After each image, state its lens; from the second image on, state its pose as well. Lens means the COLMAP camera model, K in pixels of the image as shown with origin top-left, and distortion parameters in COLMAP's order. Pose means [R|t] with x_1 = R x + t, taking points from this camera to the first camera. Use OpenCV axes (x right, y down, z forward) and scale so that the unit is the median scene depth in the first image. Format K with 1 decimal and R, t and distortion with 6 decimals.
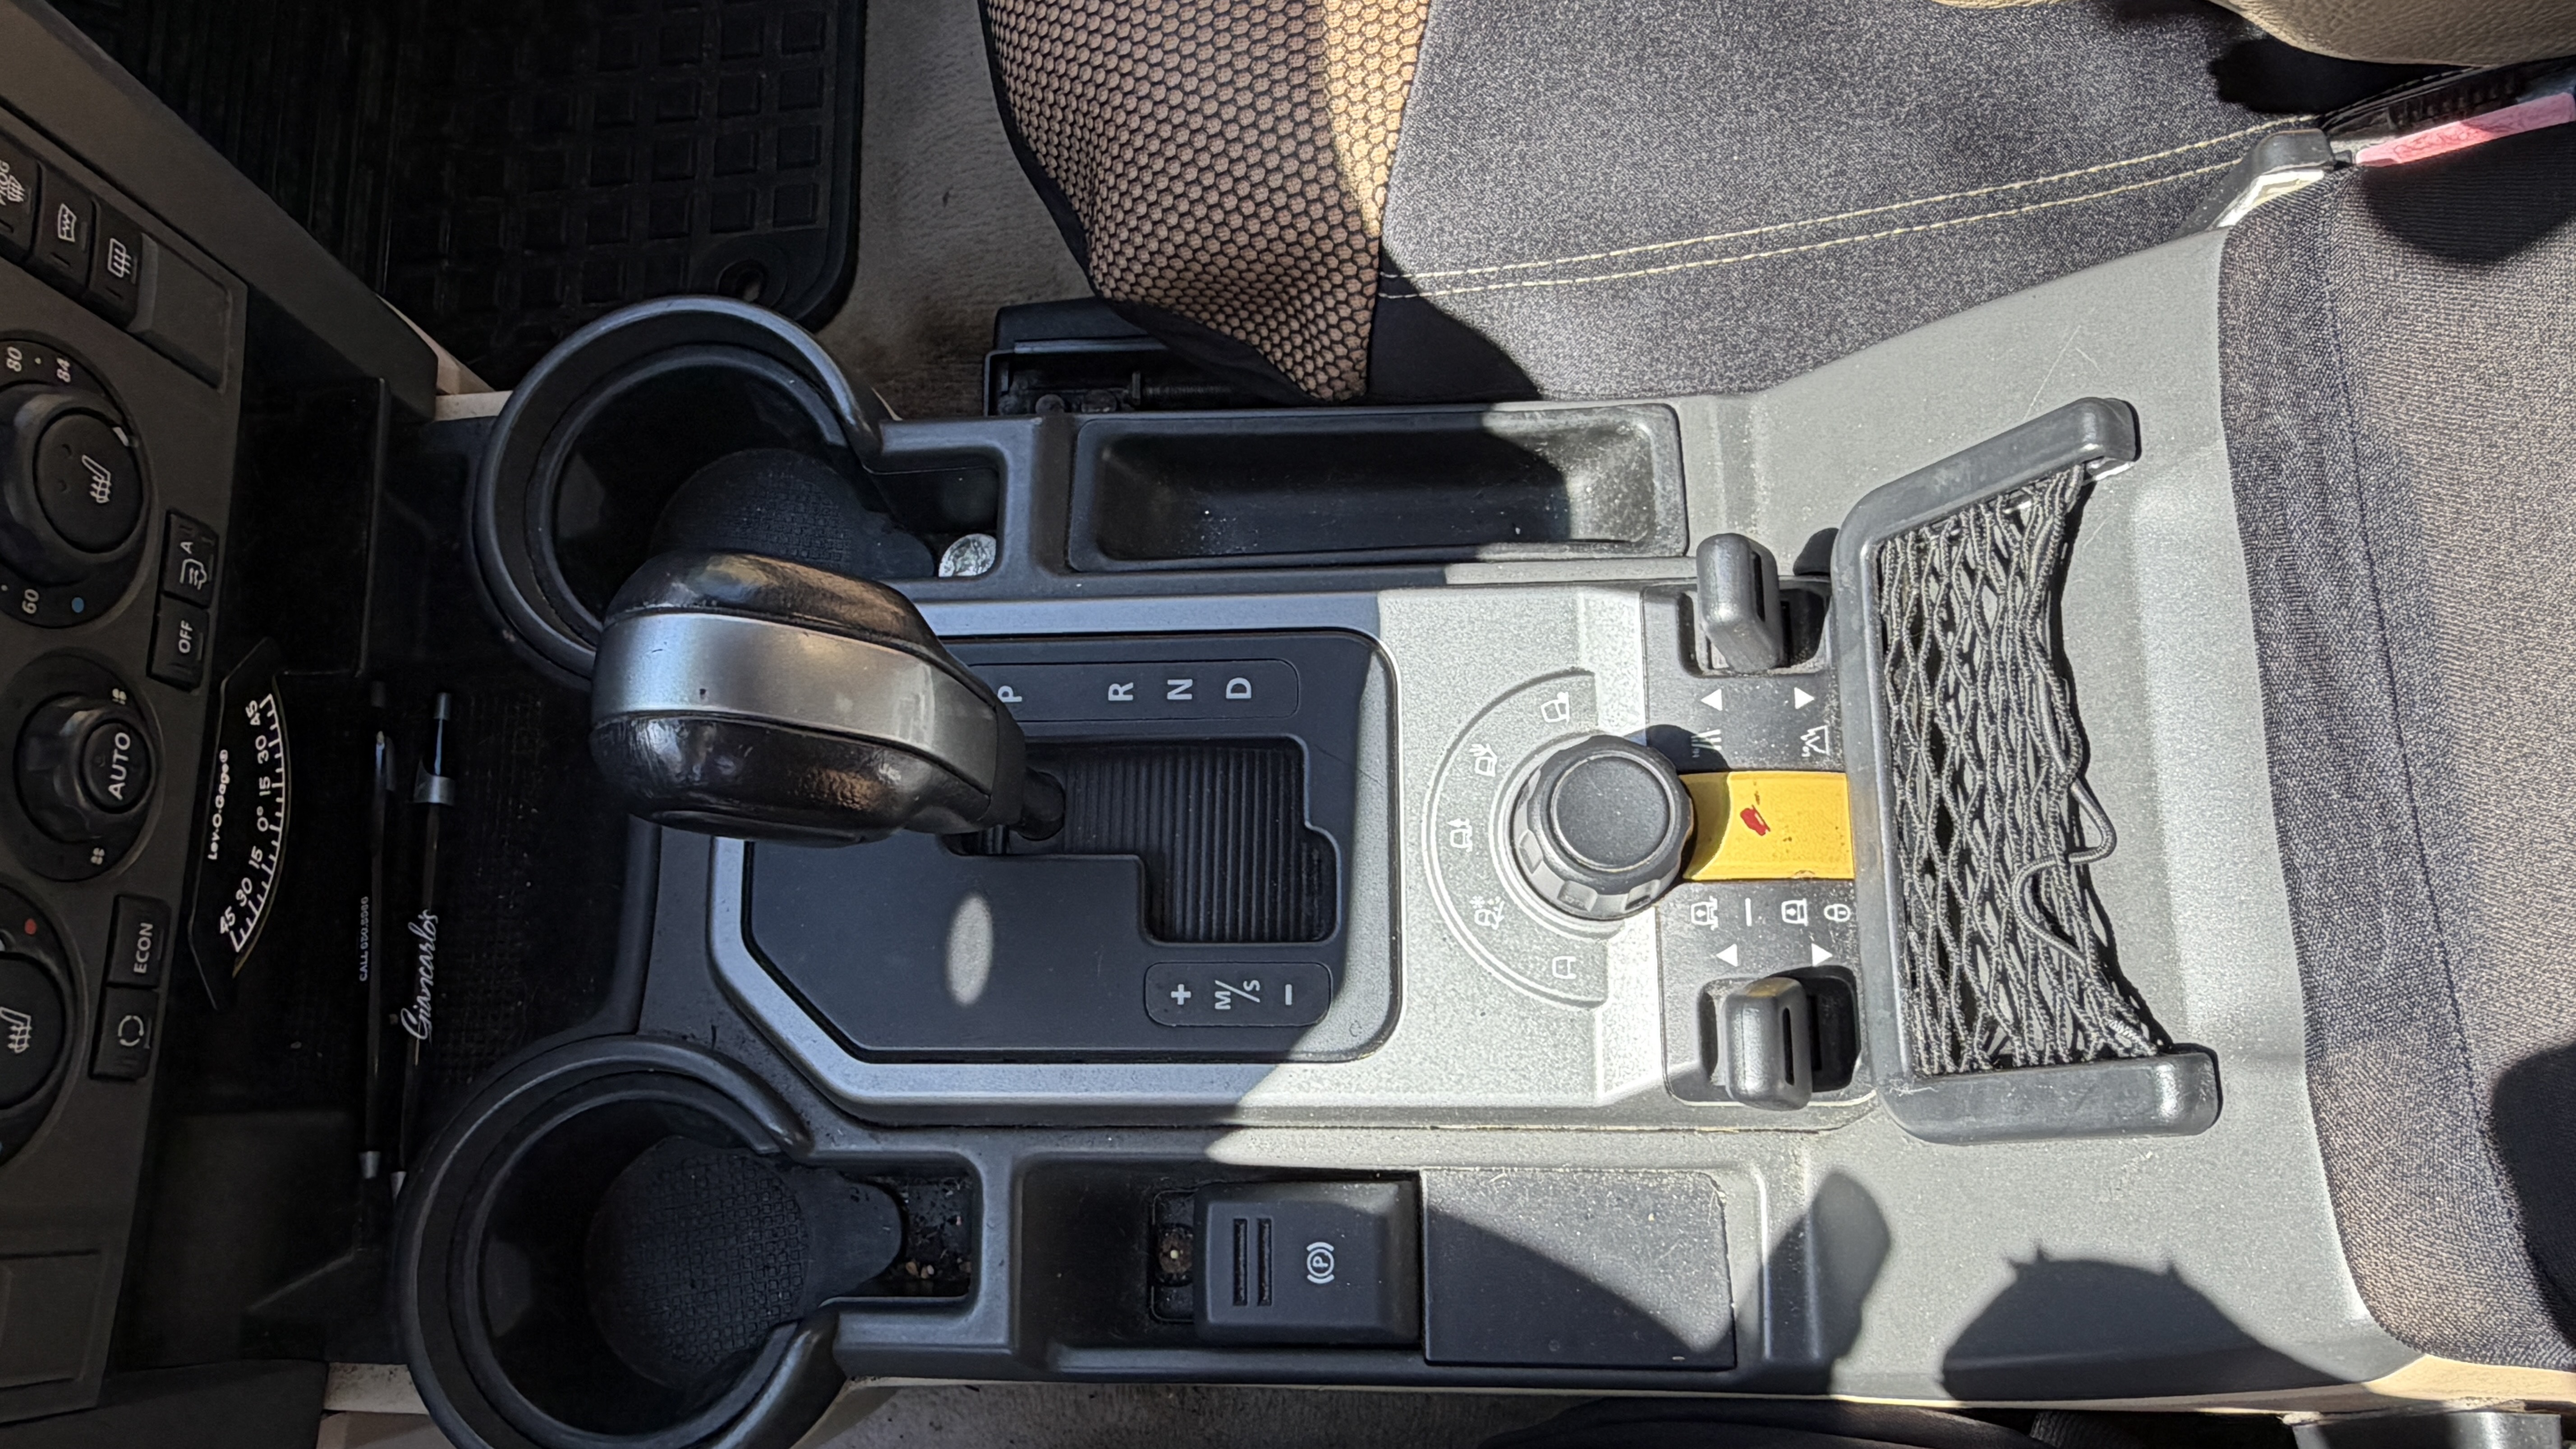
lens RADIAL K [[1903.1, 0, 1288.0], [0, 1903.1, 724.5], [0, 0, 1]] dist [0.008239, -0.009315]
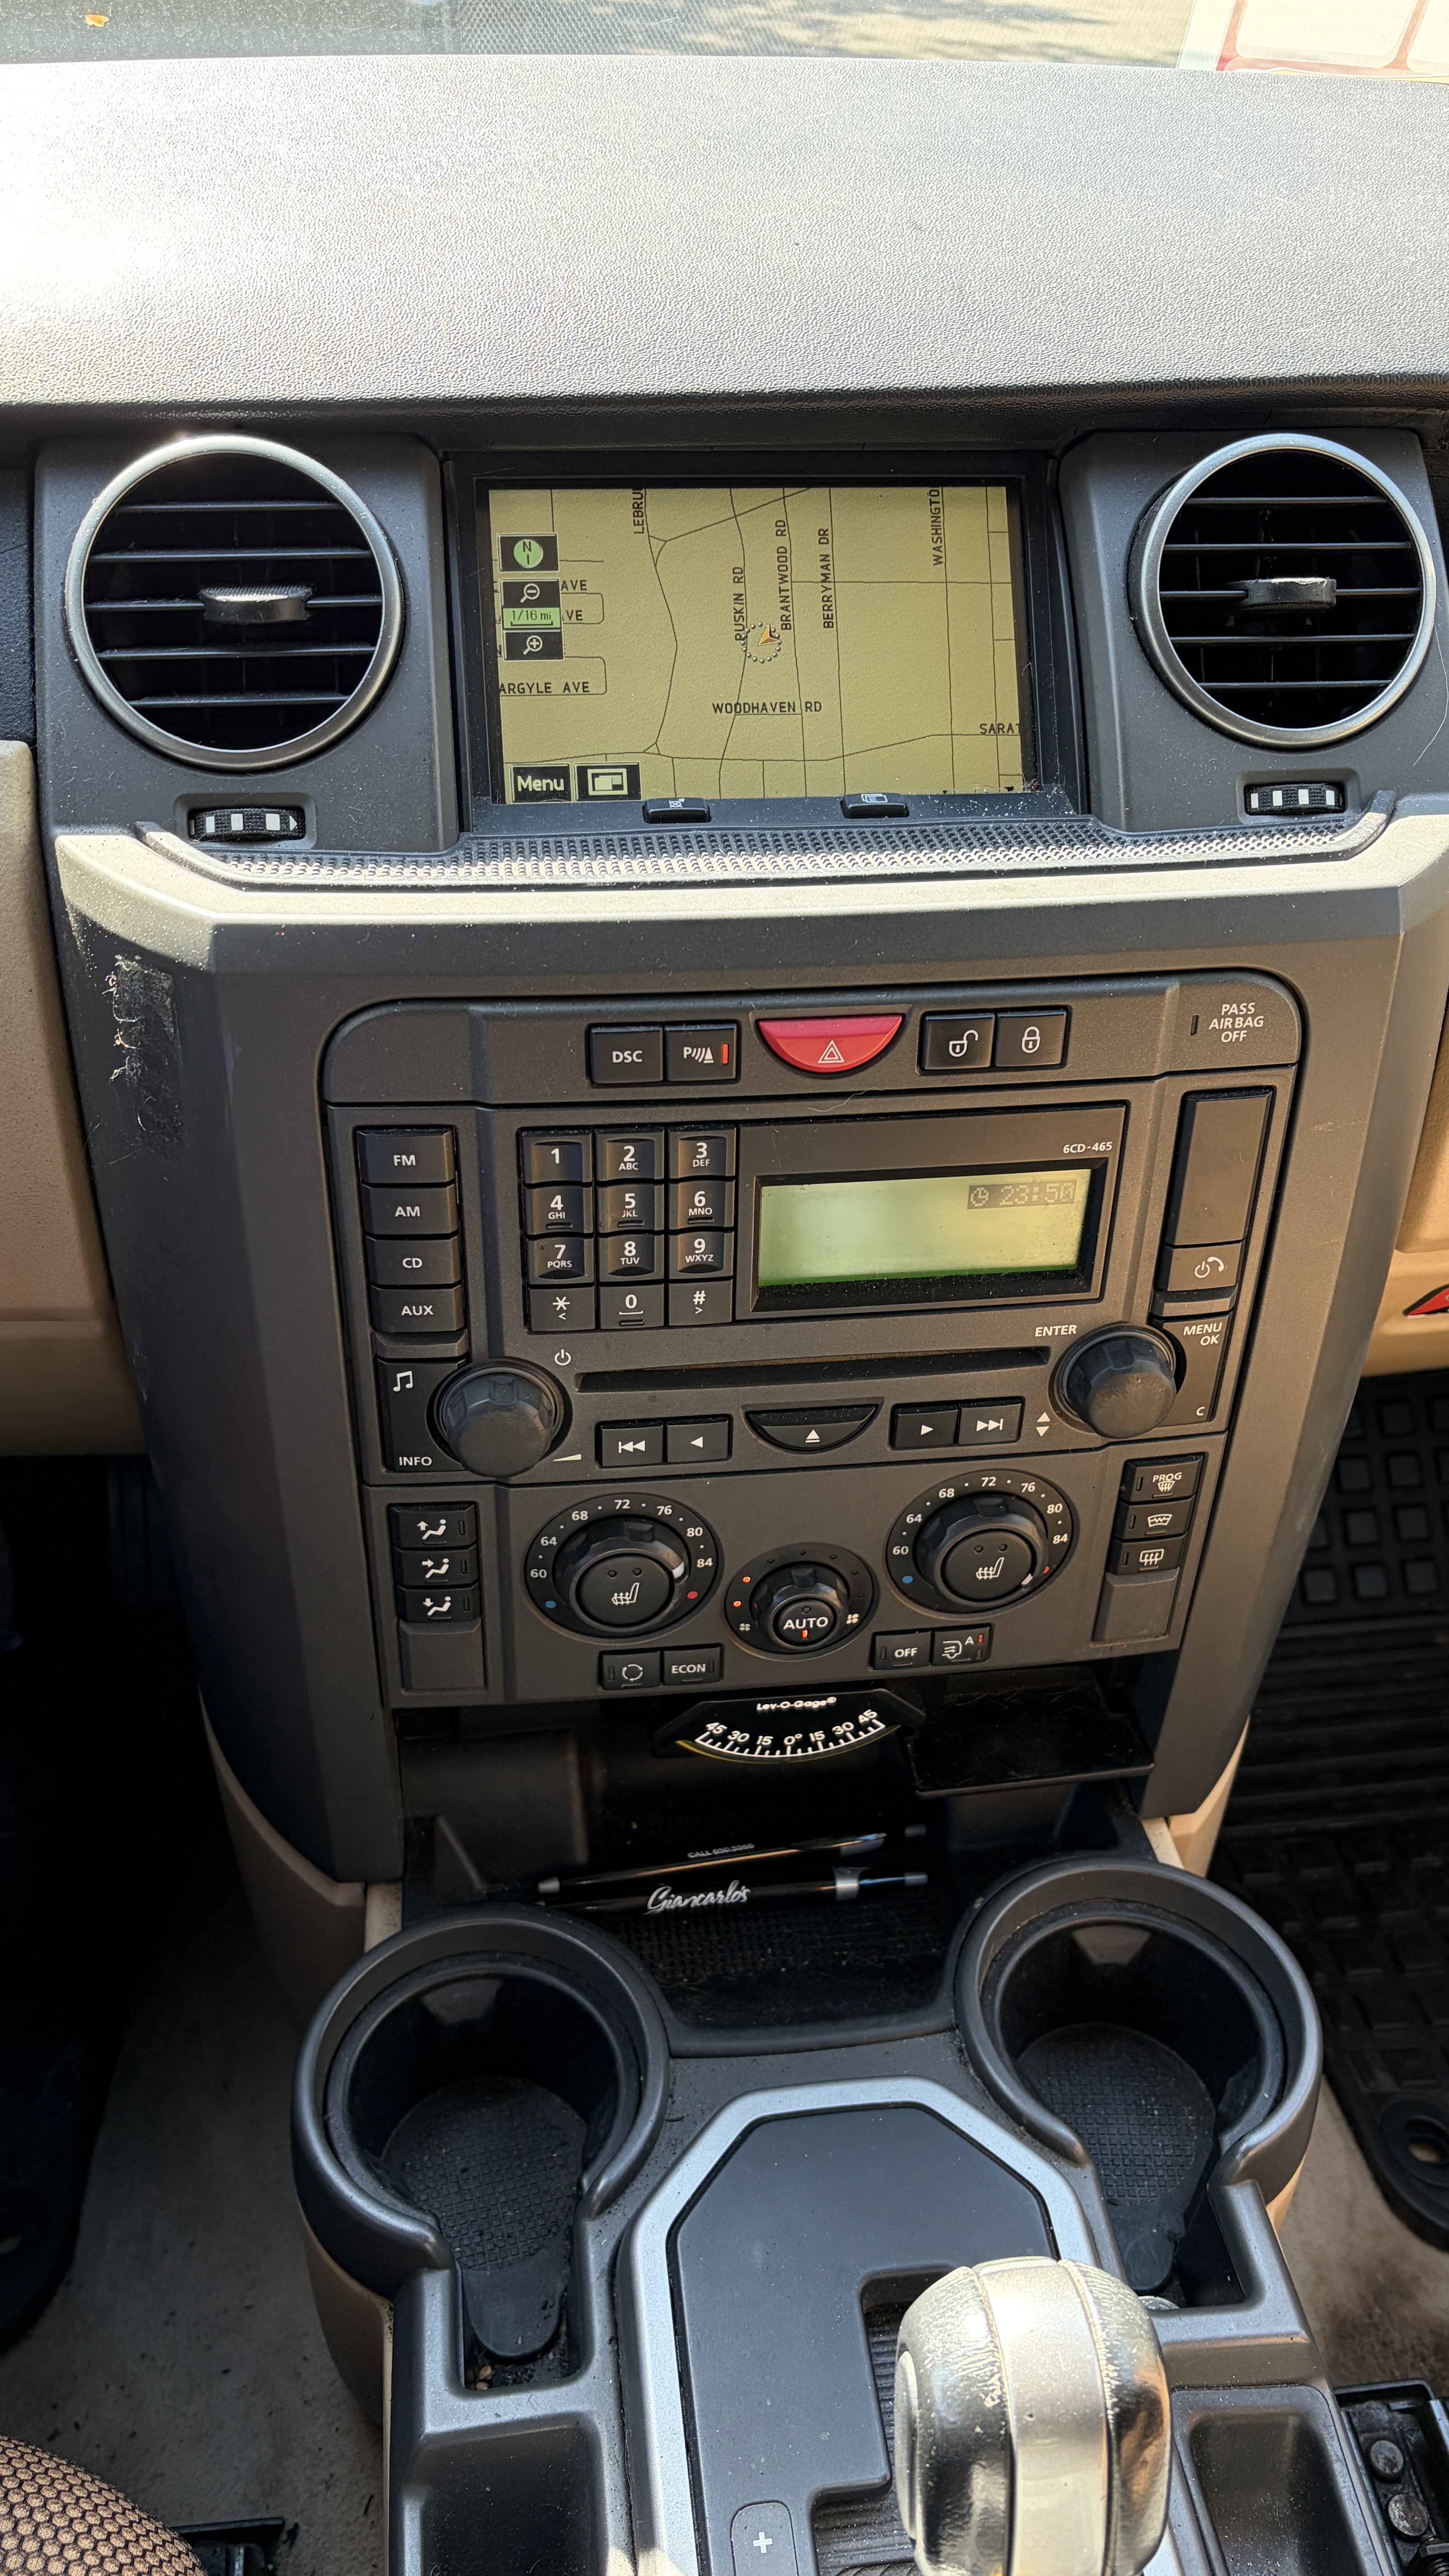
lens RADIAL K [[2032.2, 0, 724.5], [0, 2032.2, 1288.0], [0, 0, 1]] dist [0.001139, 0.000159]
pose [[0.125492, 0.680378, -0.722037, 0.284768], [-0.974865, 0.219616, 0.037511, -0.028165], [0.184093, 0.699181, 0.690837, -0.236965]]
